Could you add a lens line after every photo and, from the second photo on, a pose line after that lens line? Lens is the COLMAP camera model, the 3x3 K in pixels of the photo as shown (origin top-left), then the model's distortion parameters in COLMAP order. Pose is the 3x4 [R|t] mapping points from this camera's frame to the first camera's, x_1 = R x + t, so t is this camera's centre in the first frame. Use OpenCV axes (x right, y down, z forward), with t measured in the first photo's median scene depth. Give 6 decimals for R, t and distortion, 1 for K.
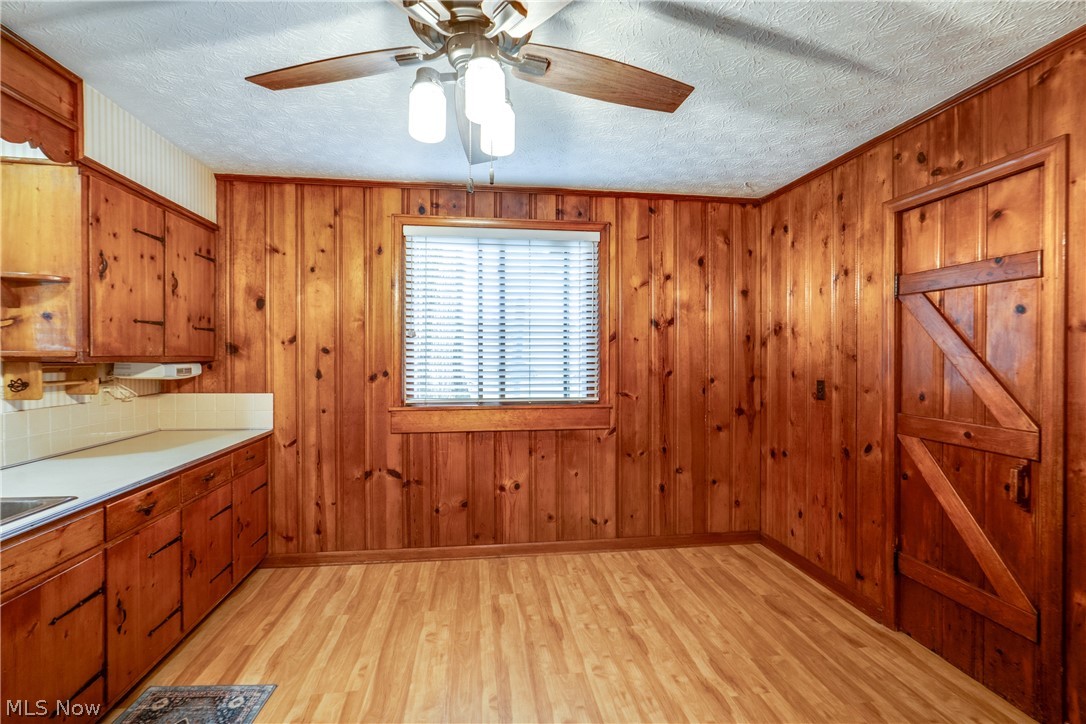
lens RADIAL K [[520.8, 0, 570.8], [0, 520.8, 365.2], [0, 0, 1]] dist [-0.008840, 0.002800]
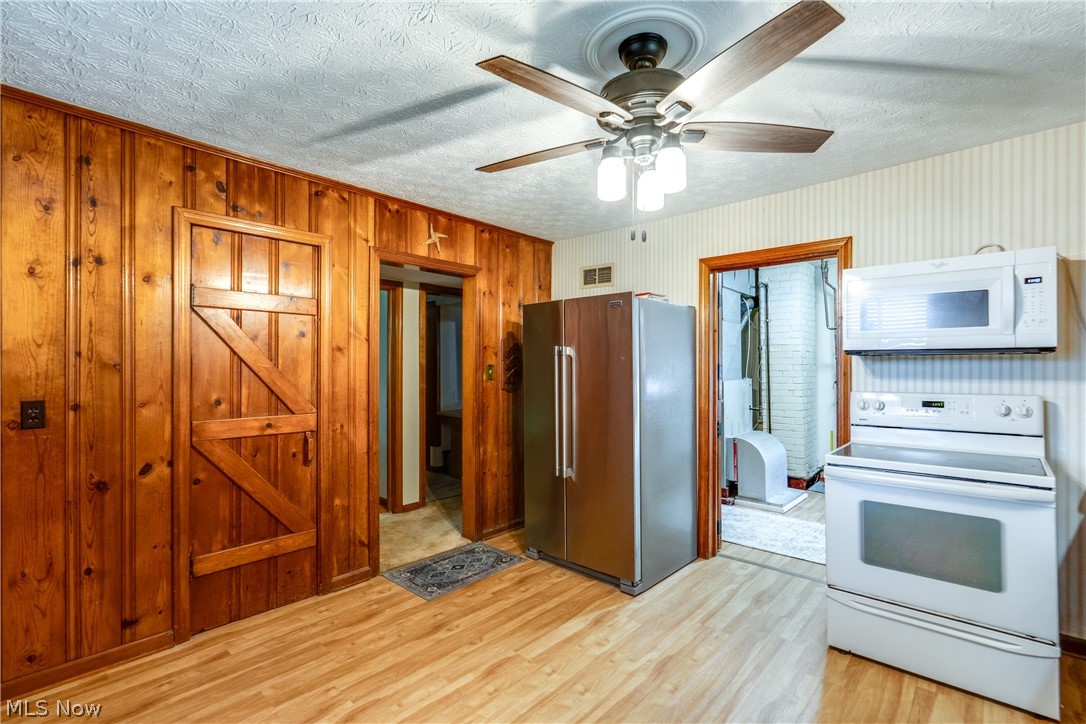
lens RADIAL K [[500.8, 0, 533.0], [0, 500.8, 360.5], [0, 0, 1]] dist [-0.003761, 0.001916]
pose [[-0.612746, 0.003252, 0.790273, -0.514991], [0.014302, 0.999873, 0.006975, -0.022276], [-0.790150, 0.015576, -0.612715, 1.000412]]
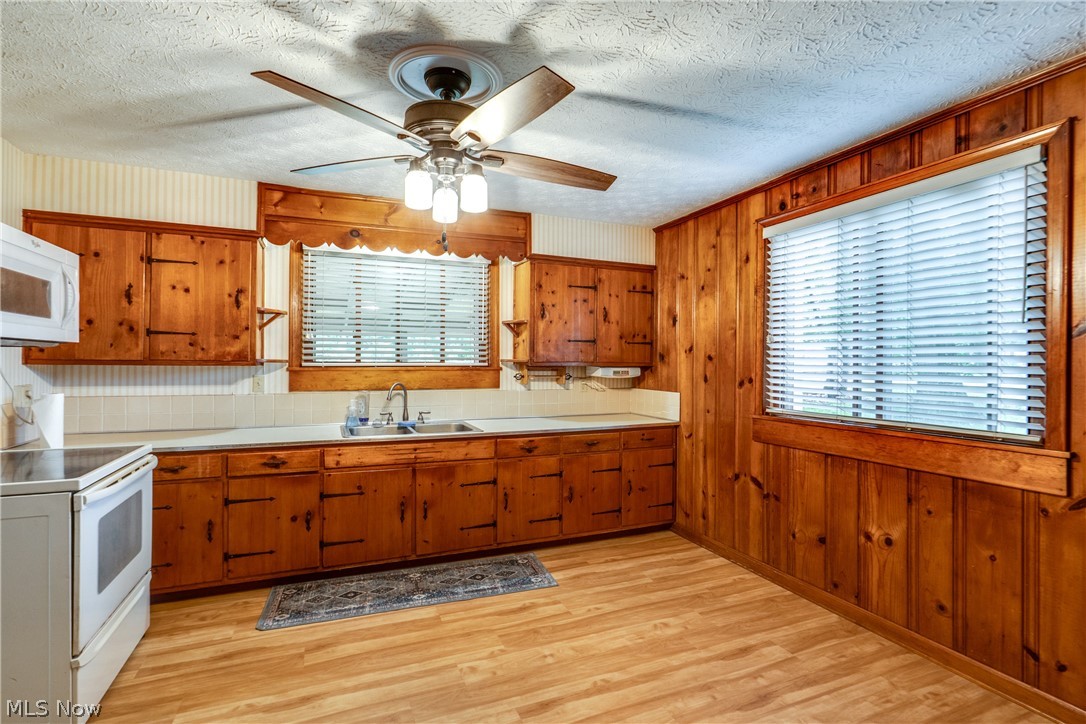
lens RADIAL K [[500.8, 0, 512.8], [0, 500.8, 363.5], [0, 0, 1]] dist [-0.003761, 0.001916]
pose [[0.210321, 0.001653, -0.977631, 0.610690], [-0.022710, 0.999737, -0.003195, -0.003110], [0.977368, 0.022874, 0.210304, 0.432413]]
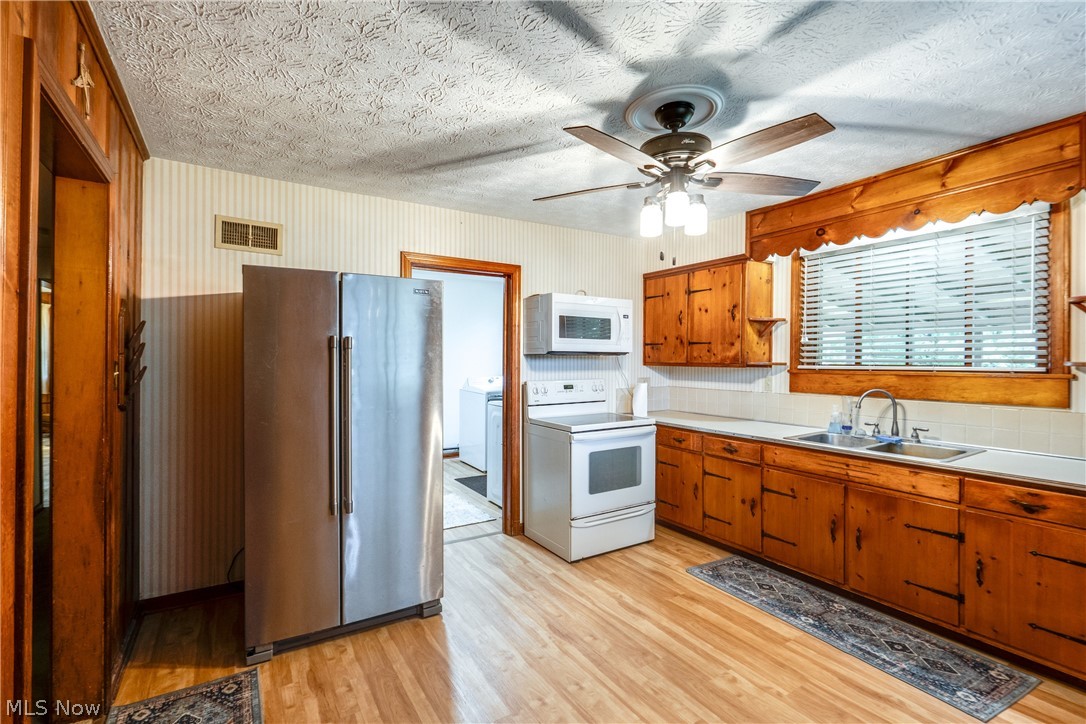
lens RADIAL K [[500.8, 0, 546.7], [0, 500.8, 363.5], [0, 0, 1]] dist [-0.003761, 0.001916]
pose [[-0.919204, -0.003141, -0.393770, 0.388232], [-0.013054, 0.999662, 0.022499, -0.023626], [0.393566, 0.025821, -0.918934, 1.152584]]
